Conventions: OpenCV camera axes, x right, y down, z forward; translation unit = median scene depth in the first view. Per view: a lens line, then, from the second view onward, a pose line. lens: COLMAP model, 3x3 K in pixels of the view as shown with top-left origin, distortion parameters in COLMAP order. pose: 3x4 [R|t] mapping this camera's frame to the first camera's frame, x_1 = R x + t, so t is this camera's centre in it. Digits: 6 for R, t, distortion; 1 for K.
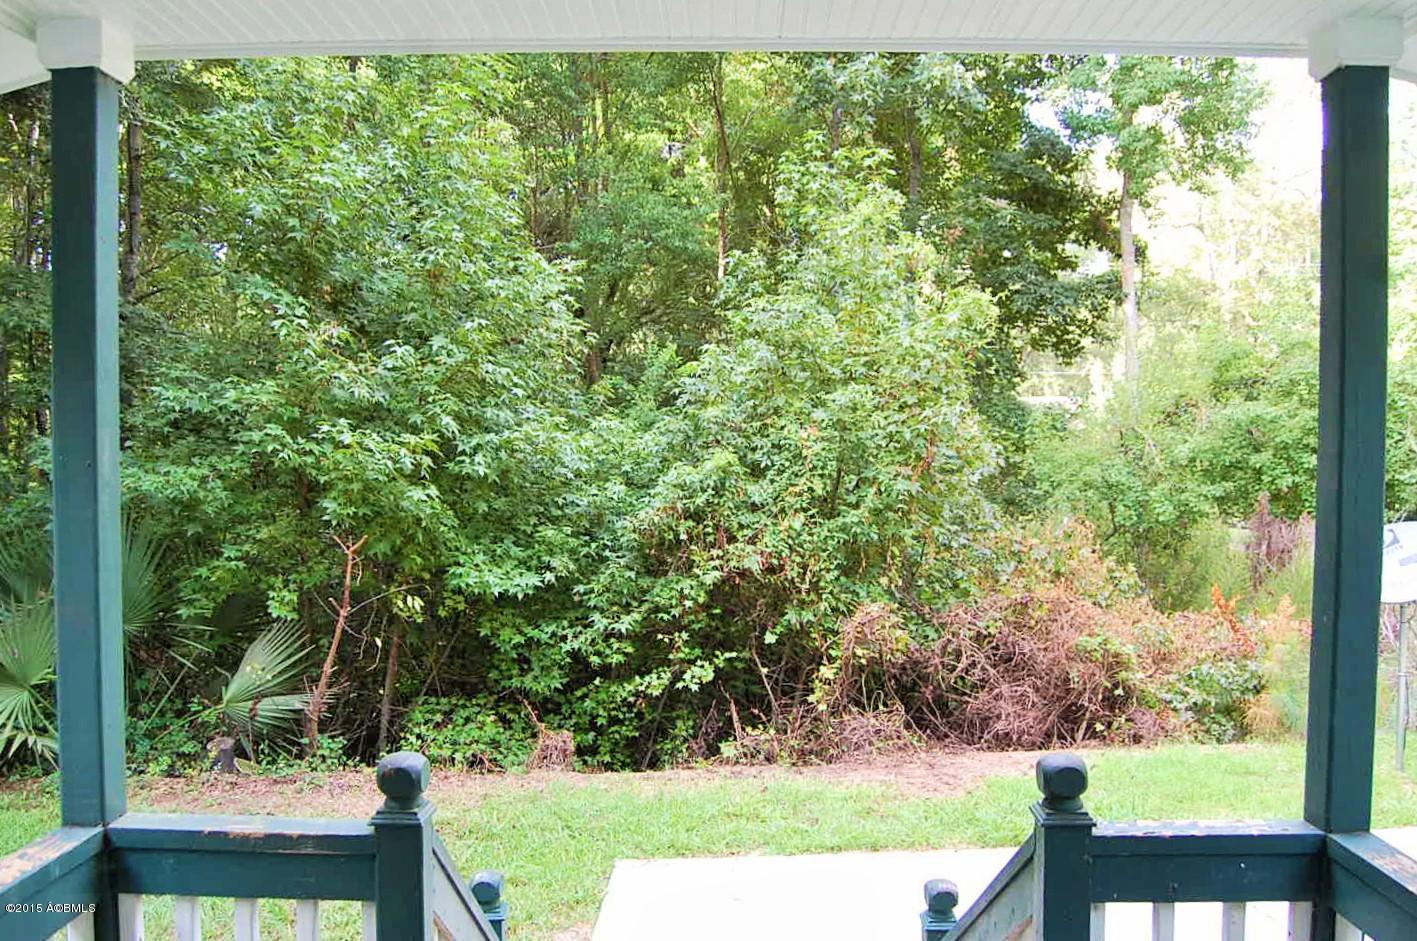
lens RADIAL K [[1103.8, 0, 714.3], [0, 1103.8, 483.7], [0, 0, 1]] dist [-0.096592, 0.042534]
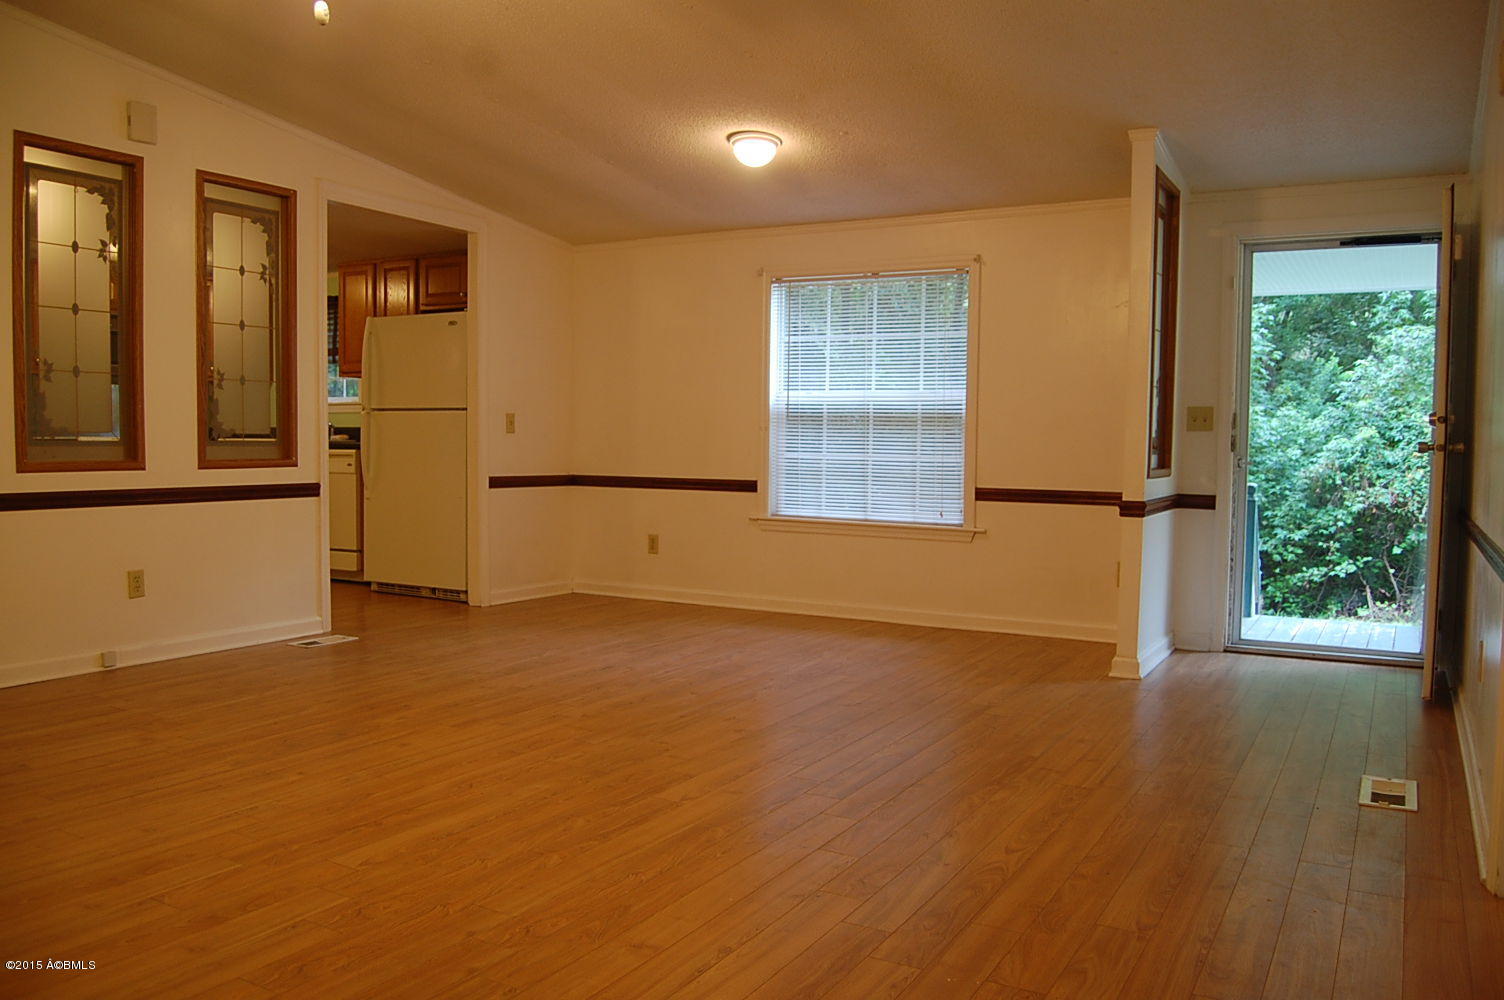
lens RADIAL K [[1171.6, 0, 758.1], [0, 1171.6, 514.0], [0, 0, 1]] dist [-0.096592, 0.042534]
pose [[0.874614, 0.036177, -0.483468, 0.039601], [-0.027653, 0.999311, 0.024751, 0.074985], [0.484031, -0.008278, 0.875012, -0.837427]]
